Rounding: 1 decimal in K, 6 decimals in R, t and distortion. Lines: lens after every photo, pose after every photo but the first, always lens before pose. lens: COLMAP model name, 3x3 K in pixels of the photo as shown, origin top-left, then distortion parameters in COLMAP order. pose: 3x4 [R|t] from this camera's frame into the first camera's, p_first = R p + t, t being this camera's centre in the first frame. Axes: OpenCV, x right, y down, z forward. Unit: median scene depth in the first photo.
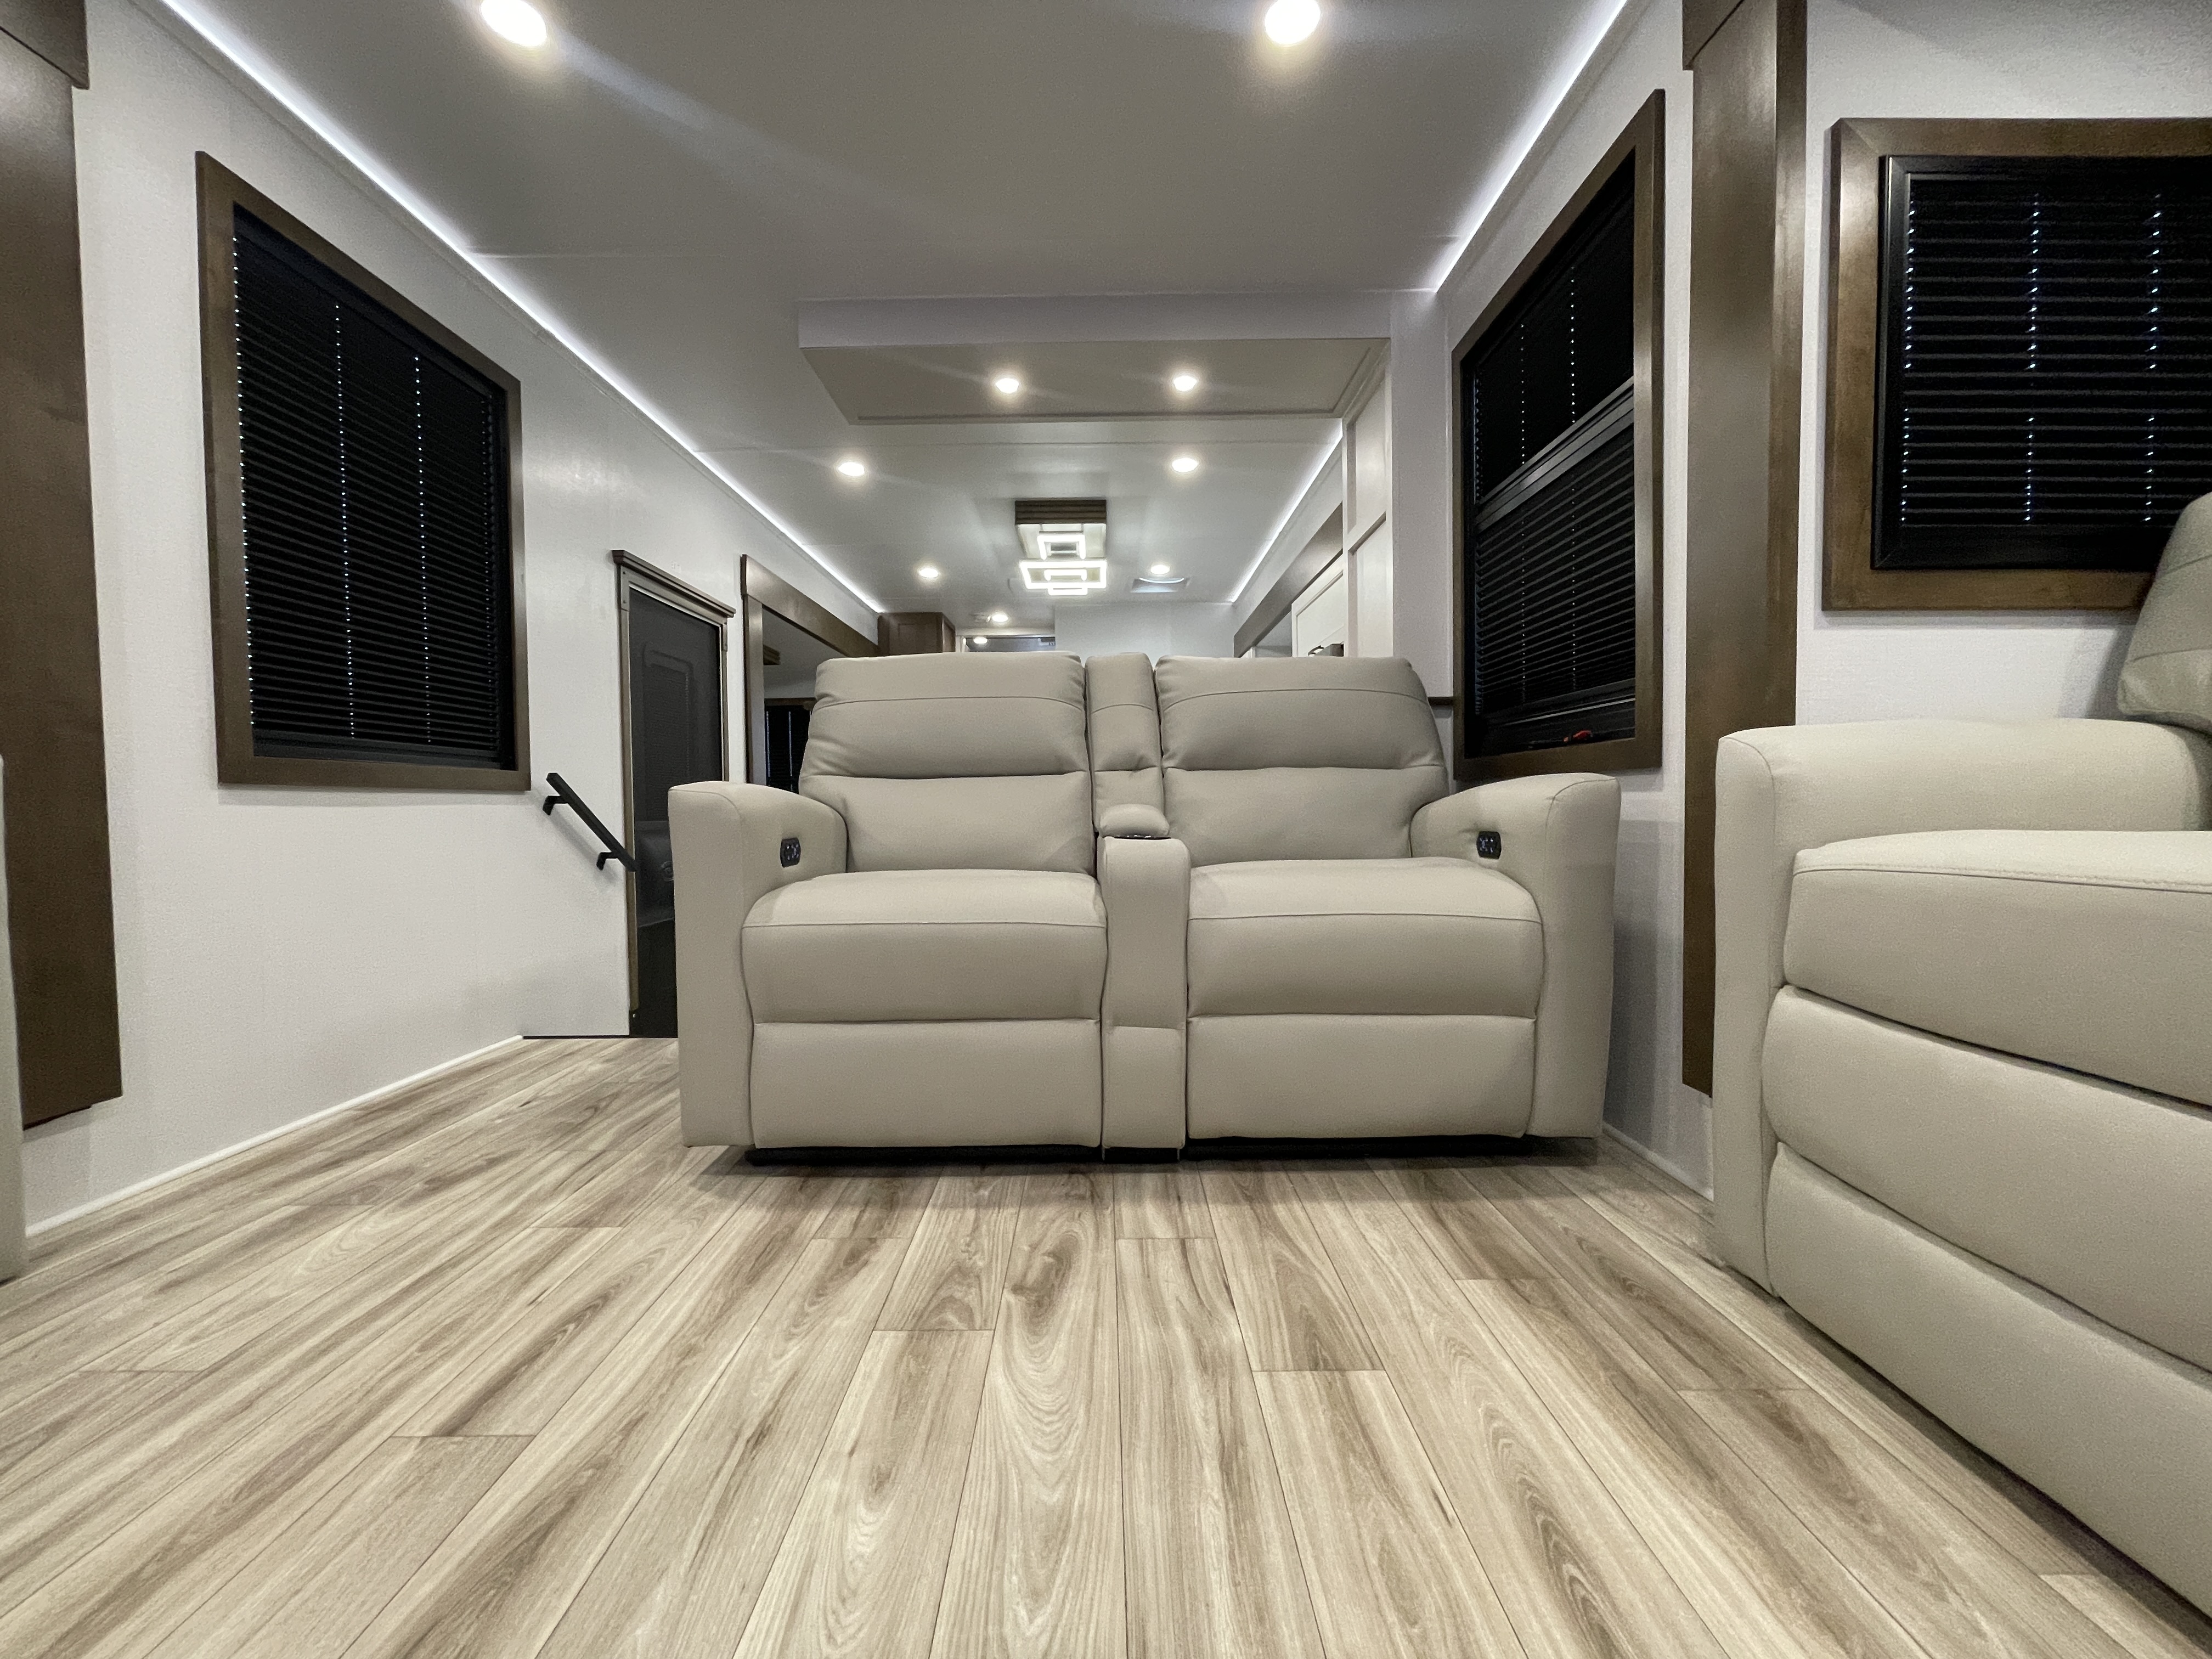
lens RADIAL K [[900.2, 0, 1095.4], [0, 900.2, 825.7], [0, 0, 1]] dist [-0.000692, -0.000492]
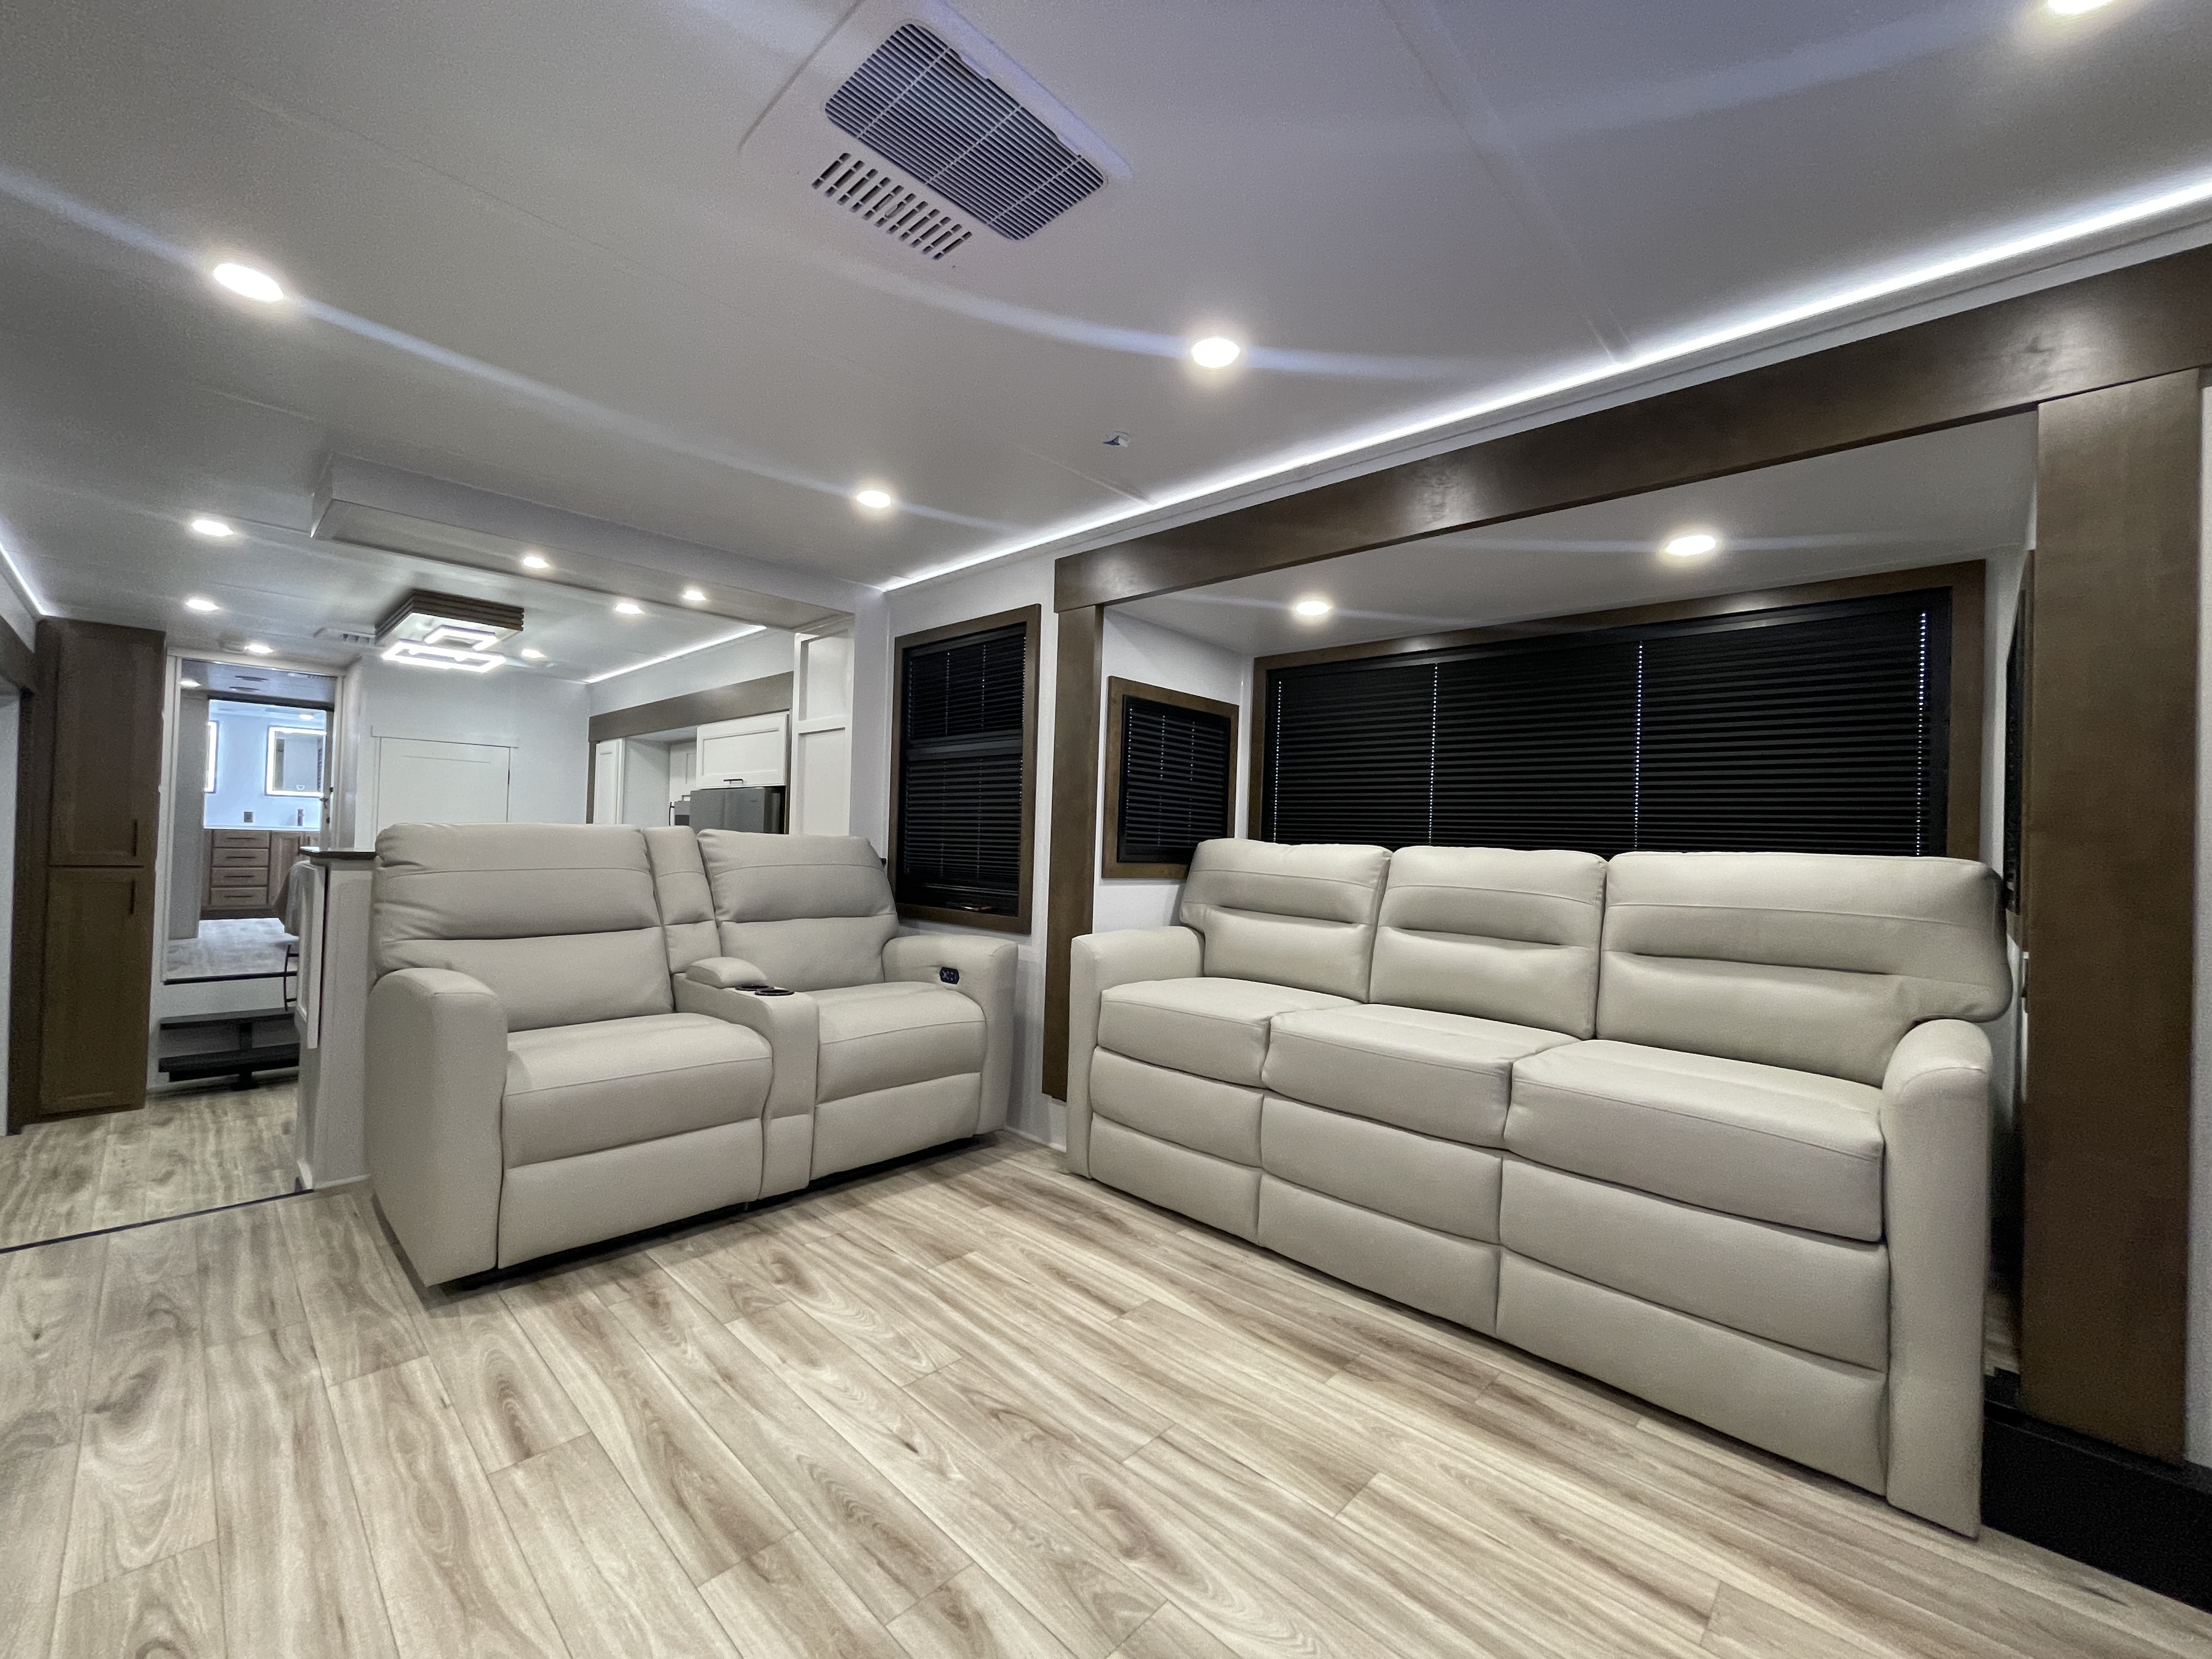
lens RADIAL K [[900.2, 0, 1098.4], [0, 900.2, 832.0], [0, 0, 1]] dist [-0.000692, -0.000492]
pose [[0.688498, 0.037957, 0.724244, -0.790141], [-0.019062, 0.999232, -0.034247, -0.249320], [-0.724987, 0.009773, 0.688693, -0.533296]]
